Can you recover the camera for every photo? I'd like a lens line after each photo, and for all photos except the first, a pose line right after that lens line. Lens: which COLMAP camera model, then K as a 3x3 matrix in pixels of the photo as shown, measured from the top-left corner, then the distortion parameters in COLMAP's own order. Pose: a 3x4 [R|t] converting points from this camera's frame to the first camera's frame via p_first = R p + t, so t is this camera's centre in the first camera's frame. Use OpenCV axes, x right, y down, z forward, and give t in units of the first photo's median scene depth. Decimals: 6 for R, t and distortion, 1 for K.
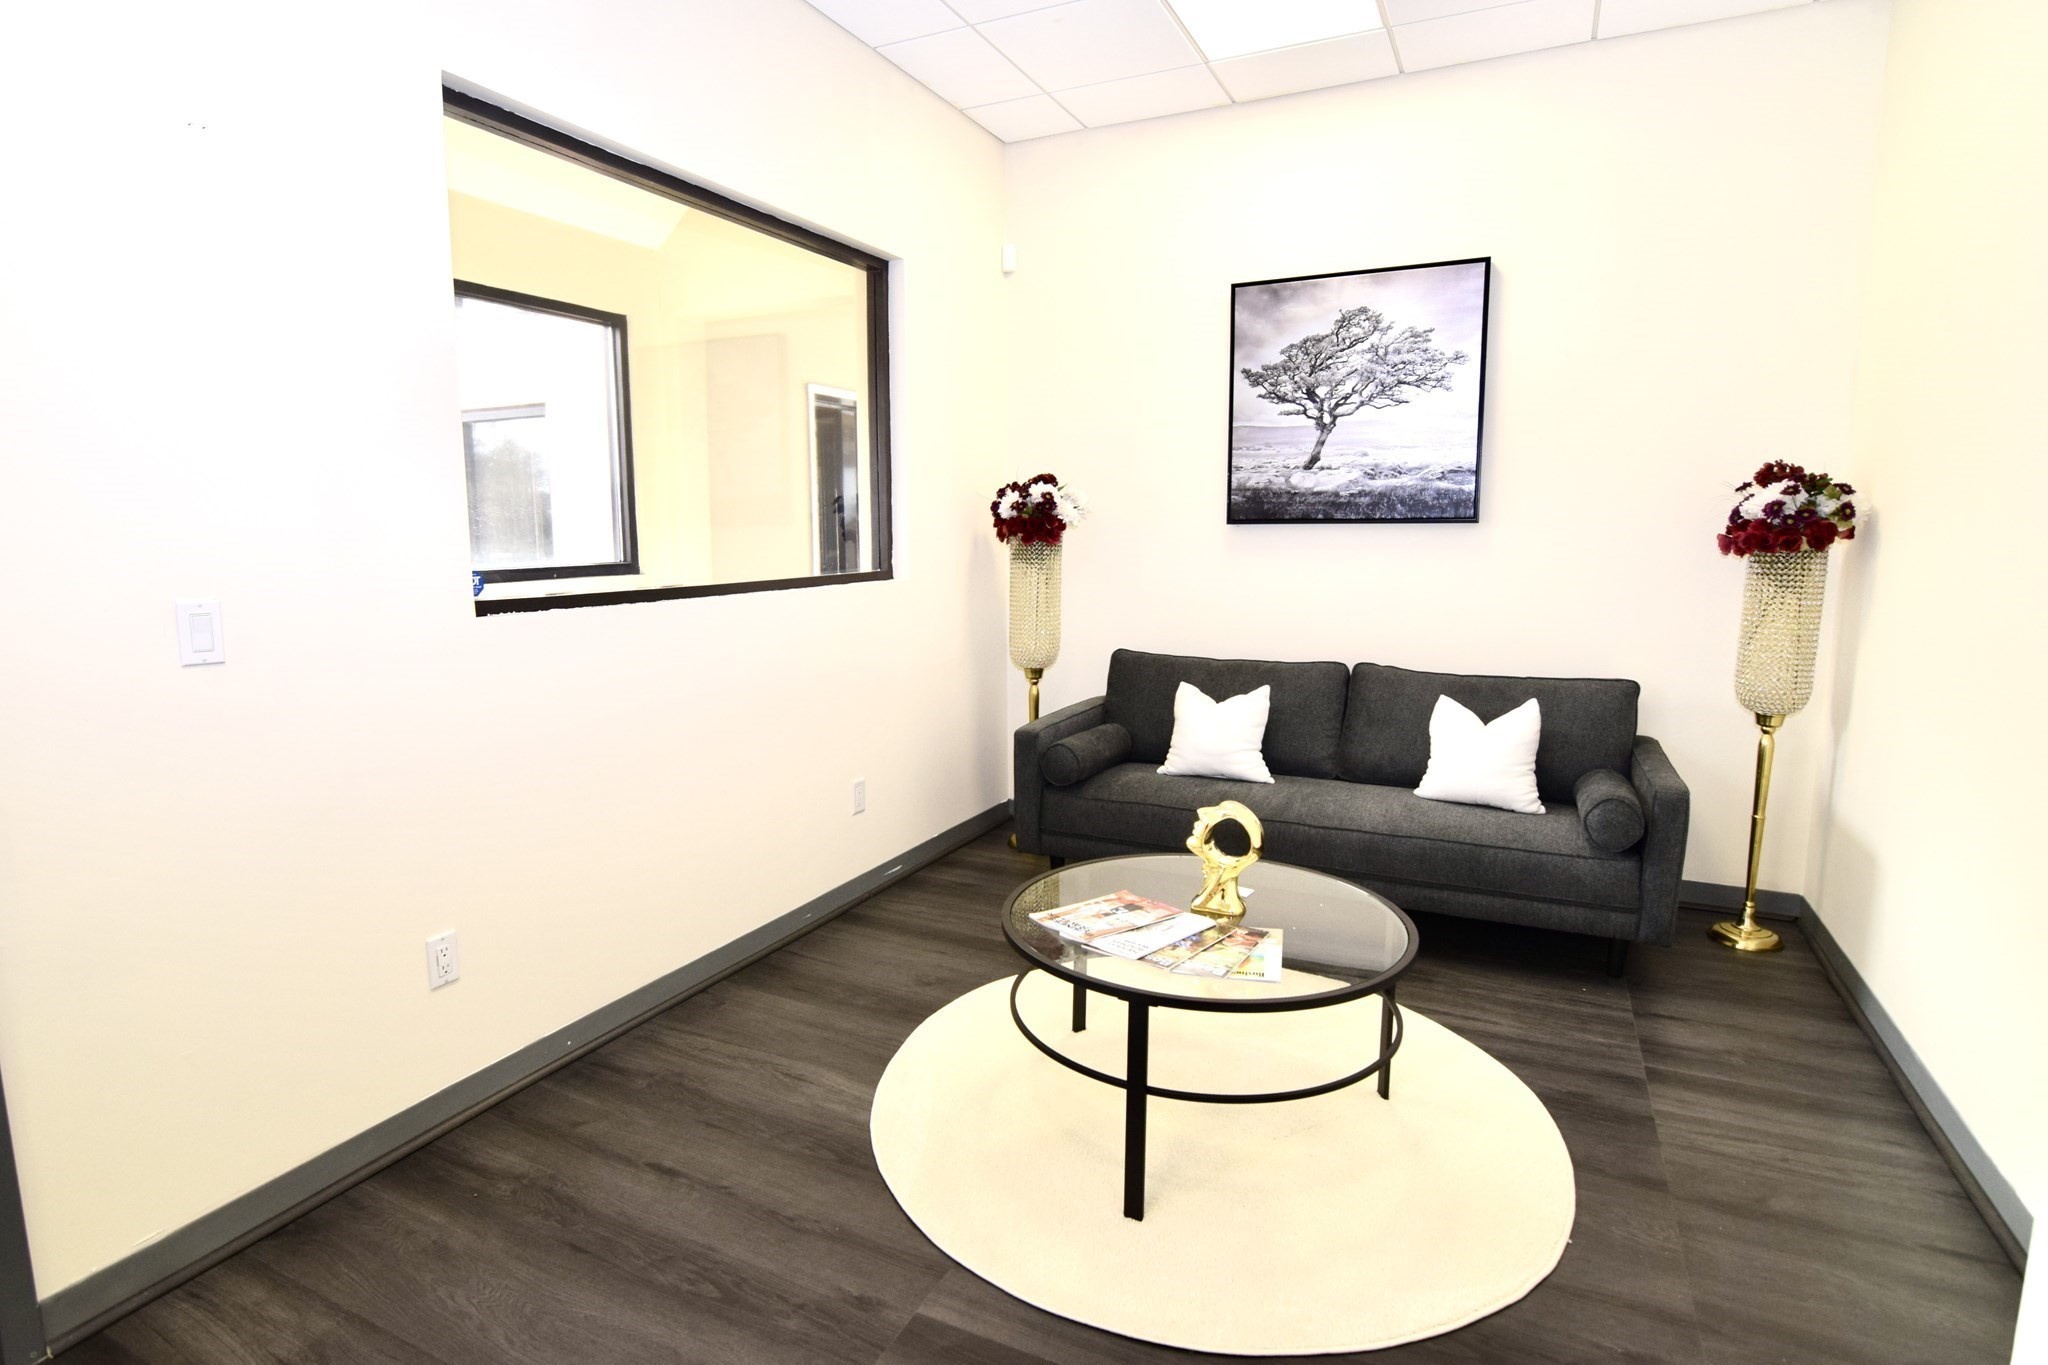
lens RADIAL K [[1070.8, 0, 1011.5], [0, 1070.8, 672.5], [0, 0, 1]] dist [-0.015817, -0.000197]
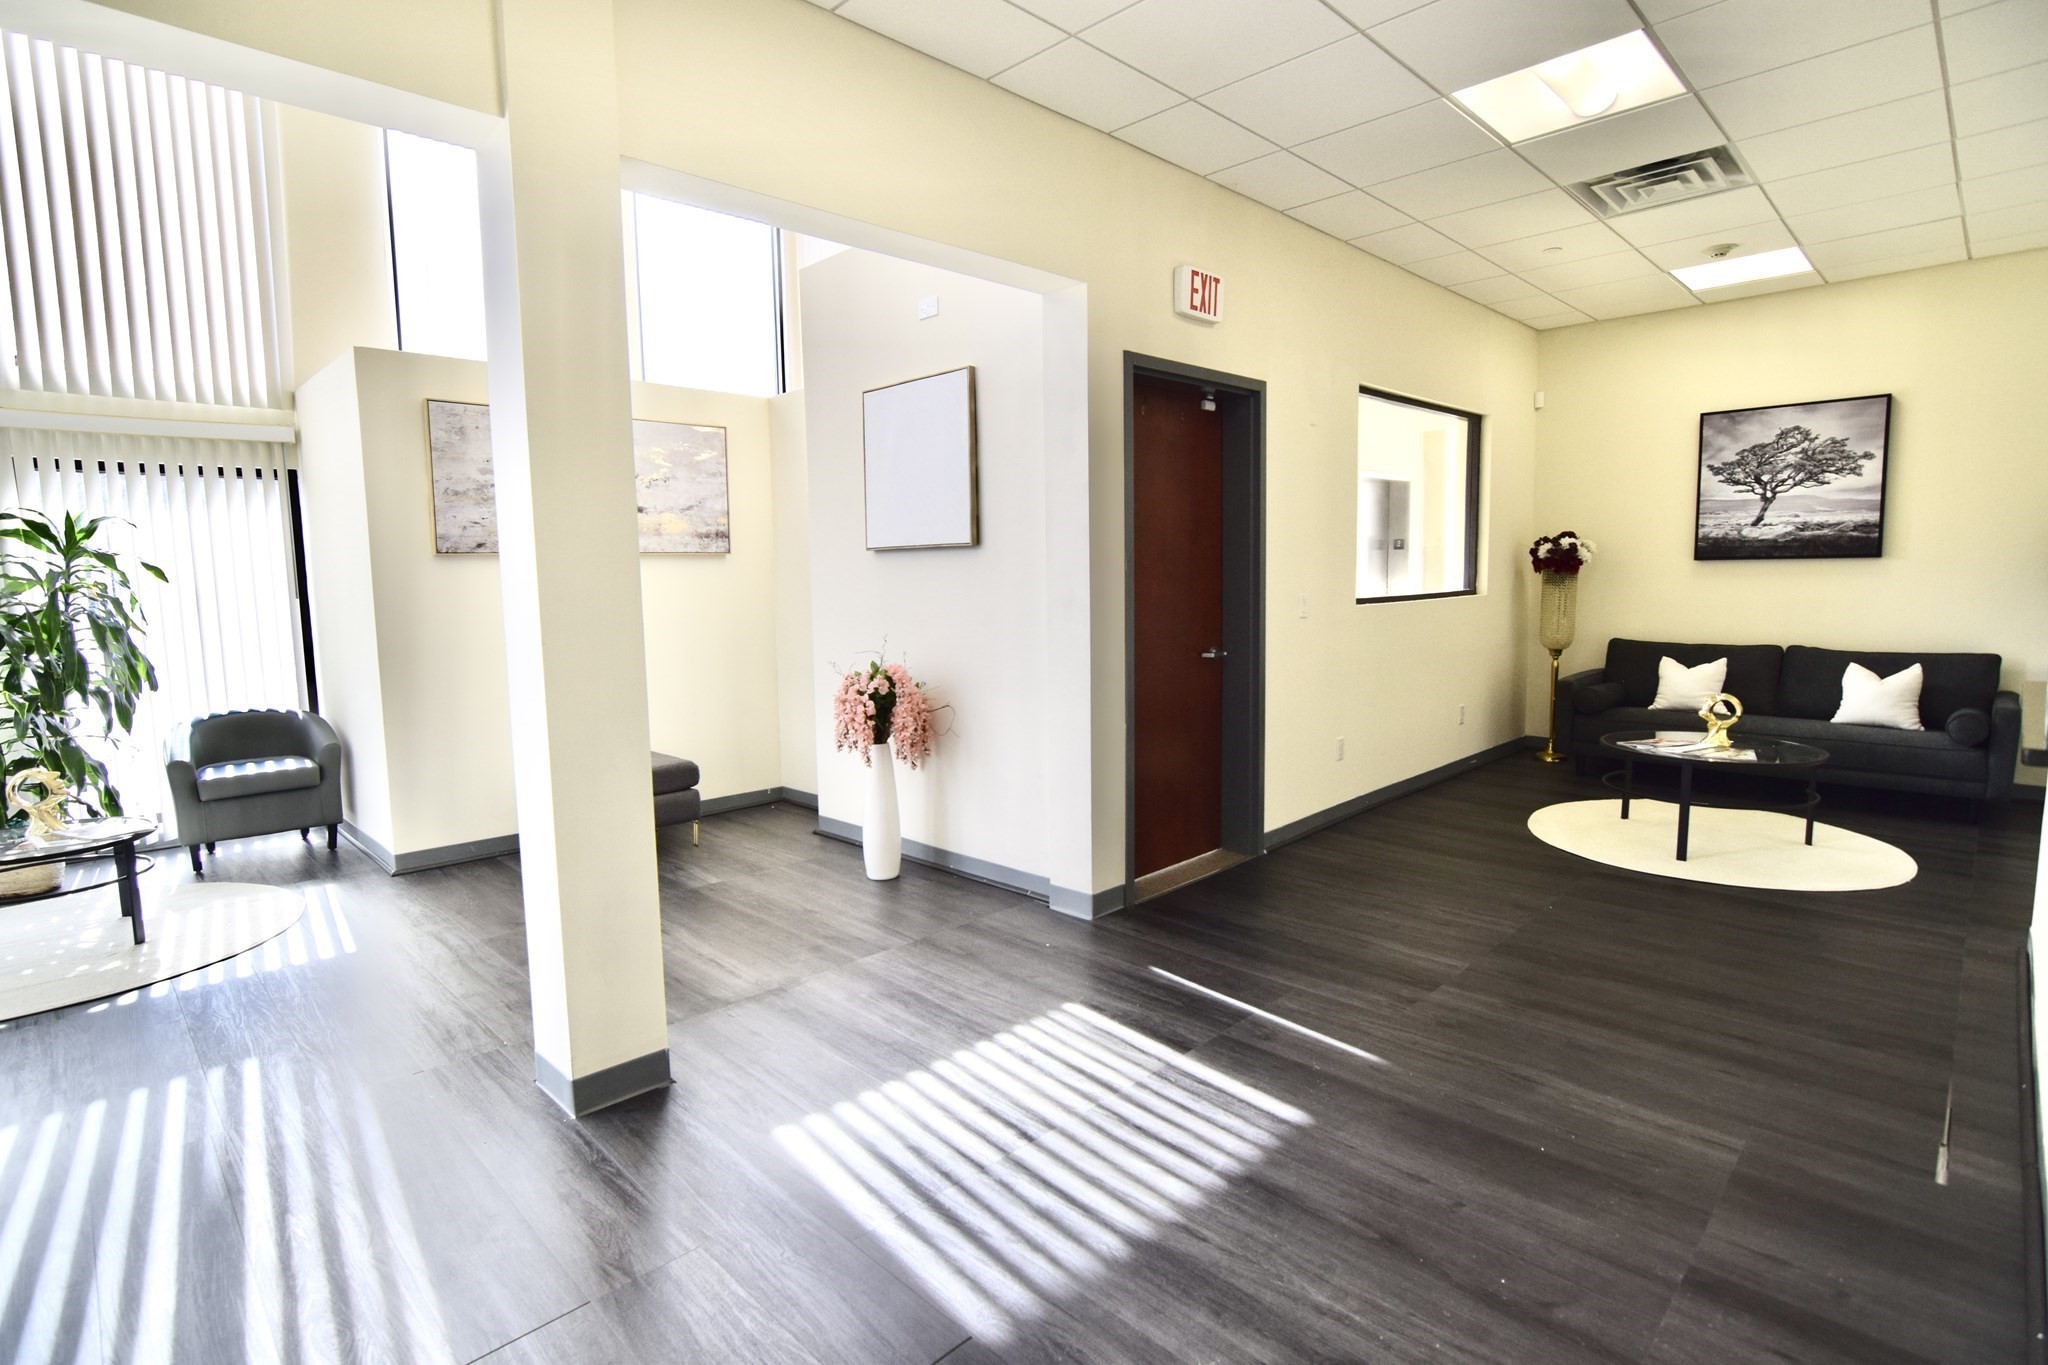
lens RADIAL K [[1007.7, 0, 1022.6], [0, 1007.7, 673.3], [0, 0, 1]] dist [-0.016059, 0.005293]
pose [[0.947187, 0.021484, -0.319960, -0.284479], [-0.029868, 0.999326, -0.021320, 0.098754], [0.319286, 0.029751, 0.947191, -0.784980]]
